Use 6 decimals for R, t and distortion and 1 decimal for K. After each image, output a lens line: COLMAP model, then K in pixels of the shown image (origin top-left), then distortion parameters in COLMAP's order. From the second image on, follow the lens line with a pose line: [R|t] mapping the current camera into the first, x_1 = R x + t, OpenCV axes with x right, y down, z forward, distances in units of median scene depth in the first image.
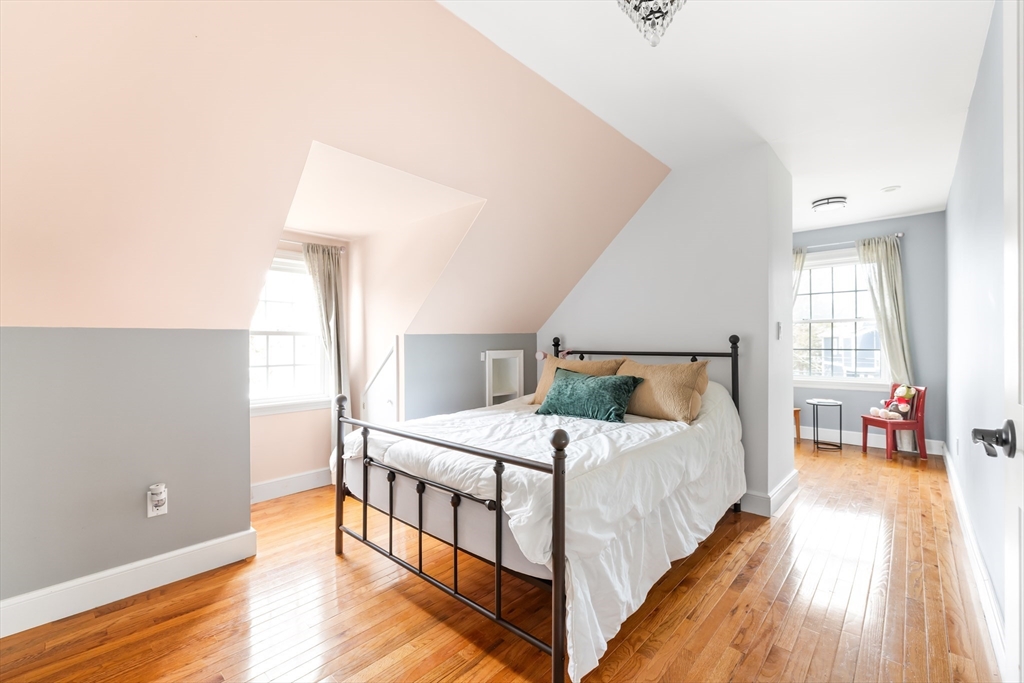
lens RADIAL K [[432.5, 0, 506.0], [0, 432.5, 341.5], [0, 0, 1]] dist [0.001687, 0.000164]
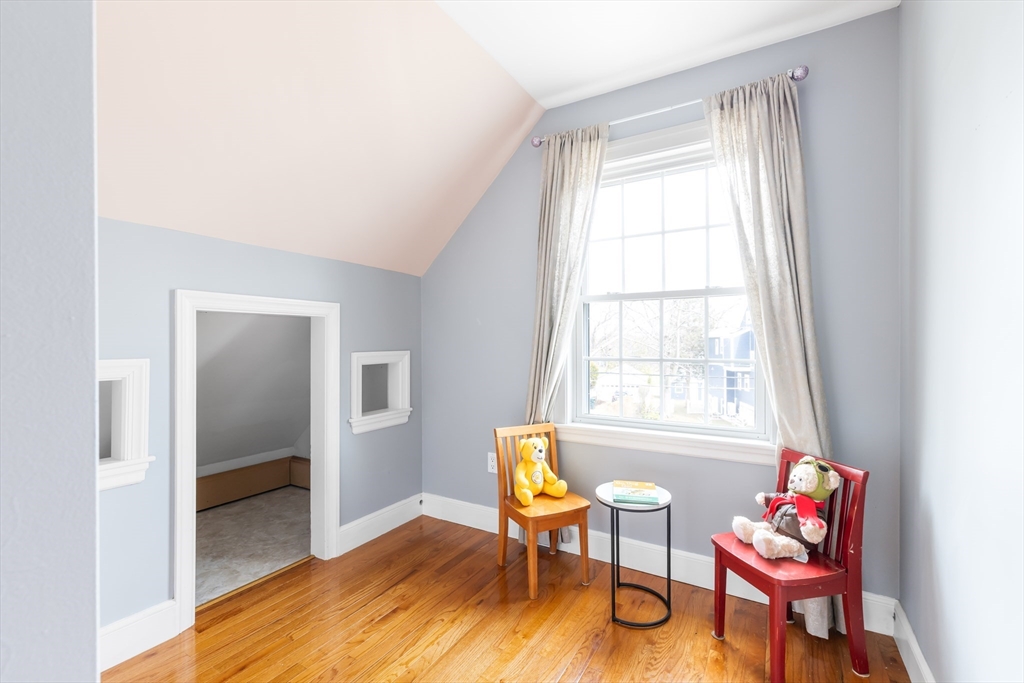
lens RADIAL K [[432.5, 0, 517.8], [0, 432.5, 342.3], [0, 0, 1]] dist [0.001687, 0.000164]
pose [[0.979530, 0.006604, 0.201190, 0.581506], [-0.004728, 0.999941, -0.009807, 0.004457], [-0.201243, 0.008655, 0.979503, 0.667269]]
